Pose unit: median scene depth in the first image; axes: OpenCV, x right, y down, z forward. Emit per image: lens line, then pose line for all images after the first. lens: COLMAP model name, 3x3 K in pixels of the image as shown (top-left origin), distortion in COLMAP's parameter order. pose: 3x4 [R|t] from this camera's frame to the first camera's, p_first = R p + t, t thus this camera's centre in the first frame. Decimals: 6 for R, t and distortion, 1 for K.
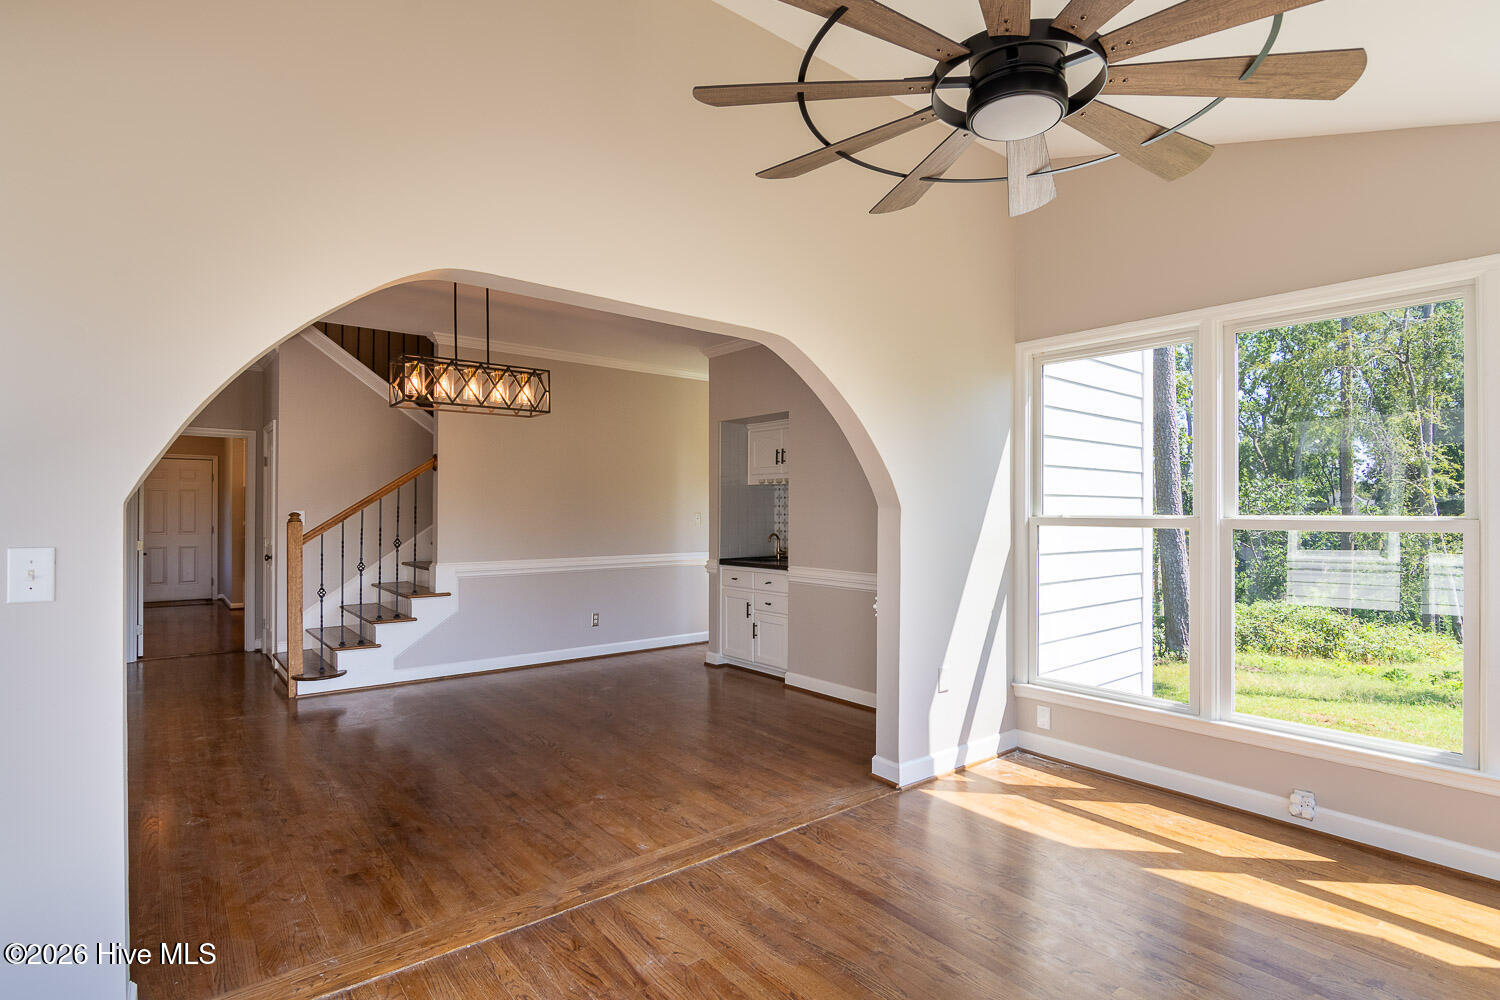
lens RADIAL K [[735.4, 0, 750.0], [0, 735.4, 500.0], [0, 0, 1]] dist [-0.000061, -0.000288]
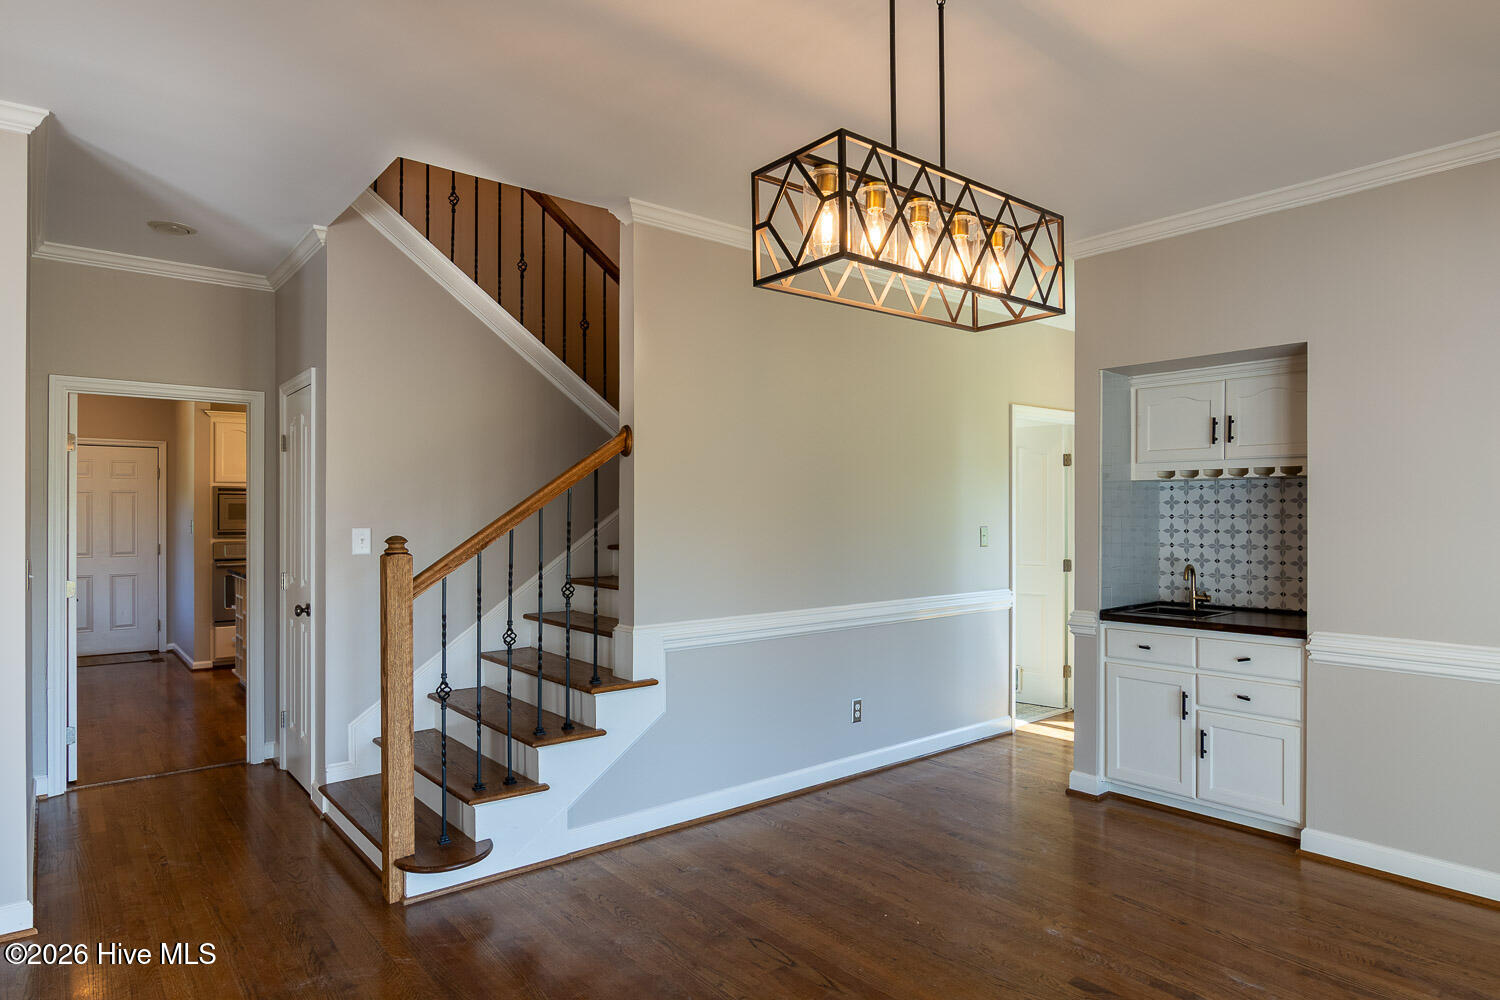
lens RADIAL K [[838.1, 0, 750.0], [0, 838.1, 500.0], [0, 0, 1]] dist [-0.004003, -0.000080]
pose [[0.999840, -0.002265, 0.017719, -0.334828], [0.002297, 0.999996, -0.001783, -0.005032], [-0.017715, 0.001823, 0.999841, 0.363563]]
